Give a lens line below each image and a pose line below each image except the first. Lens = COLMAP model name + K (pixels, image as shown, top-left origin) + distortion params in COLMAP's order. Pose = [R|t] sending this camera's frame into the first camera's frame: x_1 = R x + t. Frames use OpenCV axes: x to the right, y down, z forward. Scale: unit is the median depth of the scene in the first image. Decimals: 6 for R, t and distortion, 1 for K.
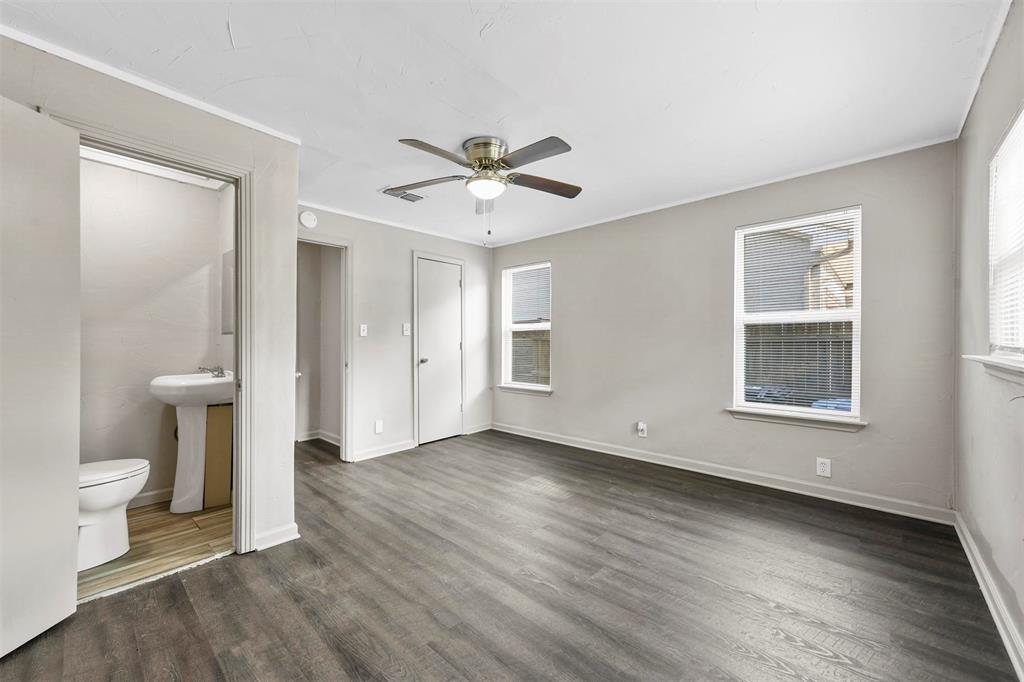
lens RADIAL K [[401.2, 0, 512.7], [0, 401.2, 341.1], [0, 0, 1]] dist [0.014248, 0.000044]
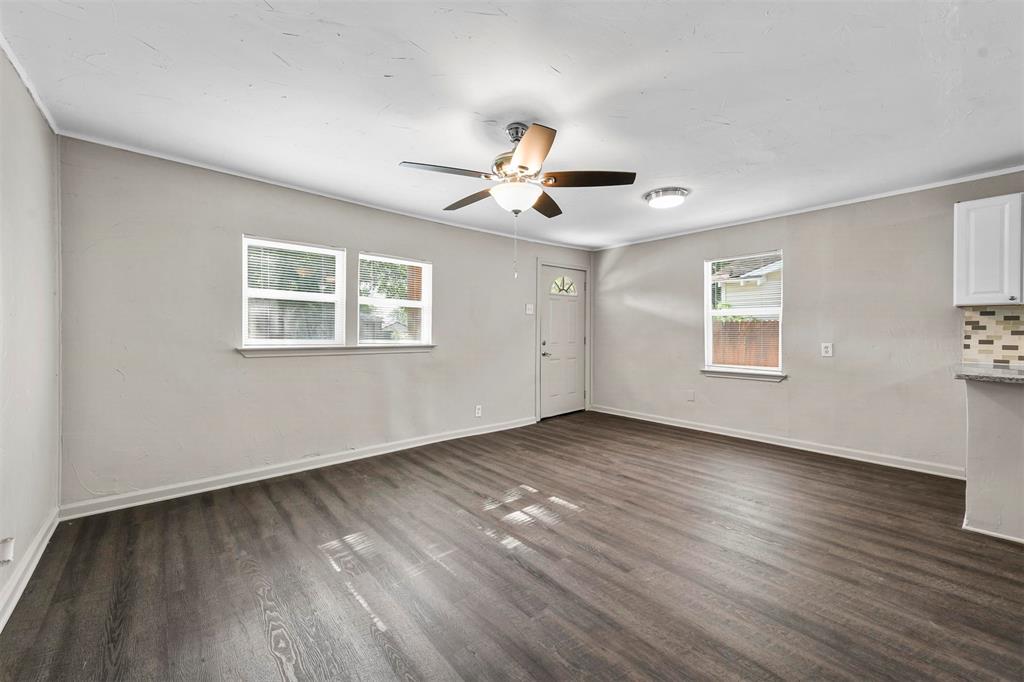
lens RADIAL K [[403.3, 0, 513.1], [0, 403.3, 336.8], [0, 0, 1]] dist [0.015777, 0.000015]
pose [[-0.994587, 0.000755, 0.103908, -0.113432], [0.000923, 0.999998, 0.001561, -0.003141], [-0.103907, 0.001649, -0.994586, 1.786398]]
